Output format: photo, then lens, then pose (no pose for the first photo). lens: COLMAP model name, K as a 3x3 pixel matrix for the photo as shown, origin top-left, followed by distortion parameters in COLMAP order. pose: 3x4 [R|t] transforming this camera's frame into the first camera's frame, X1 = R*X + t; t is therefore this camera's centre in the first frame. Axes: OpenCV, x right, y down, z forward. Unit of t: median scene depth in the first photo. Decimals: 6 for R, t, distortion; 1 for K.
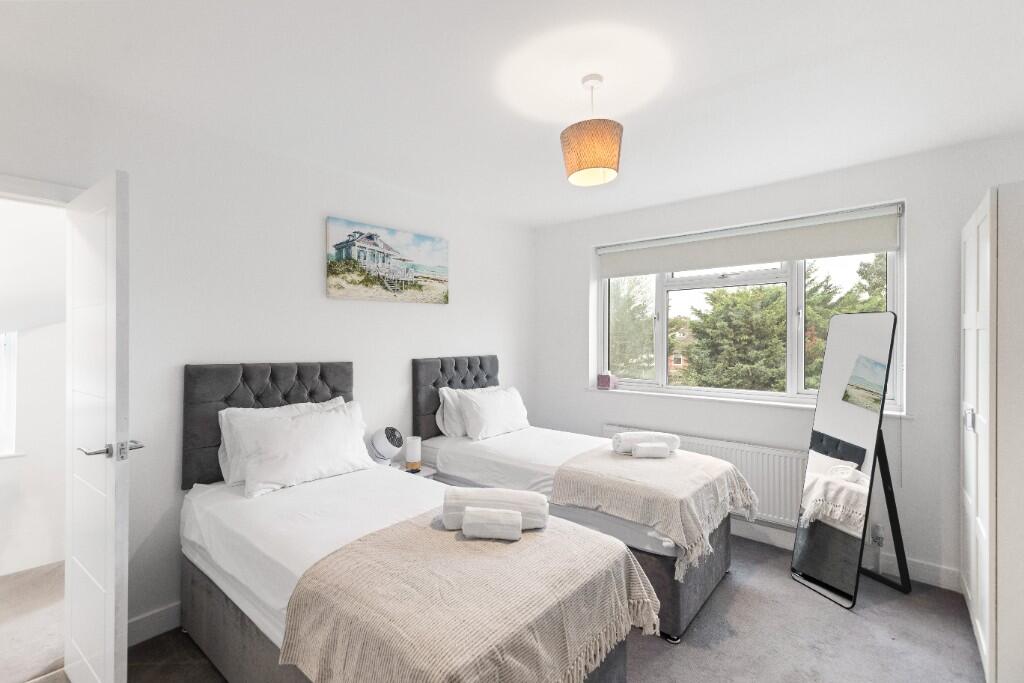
lens RADIAL K [[461.9, 0, 506.9], [0, 461.9, 342.3], [0, 0, 1]] dist [0.008636, -0.003039]
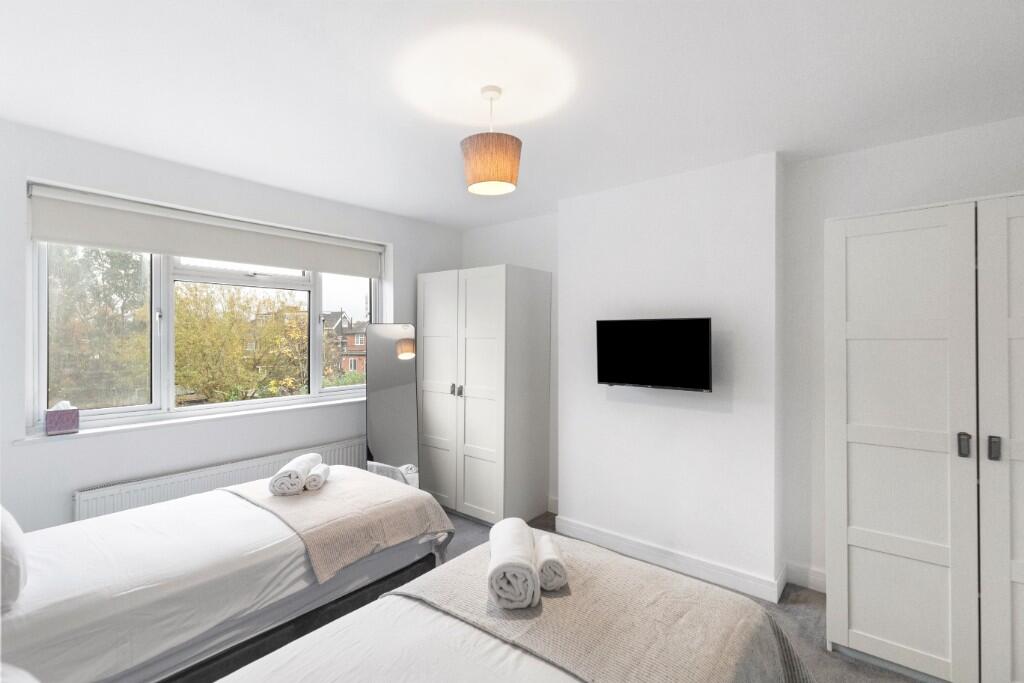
lens RADIAL K [[461.9, 0, 506.6], [0, 461.9, 333.8], [0, 0, 1]] dist [0.008636, -0.003039]
pose [[-0.015024, 0.000497, 0.999887, -0.542963], [0.006850, 0.999976, -0.000394, -0.028660], [-0.999864, 0.006843, -0.015027, 0.638237]]
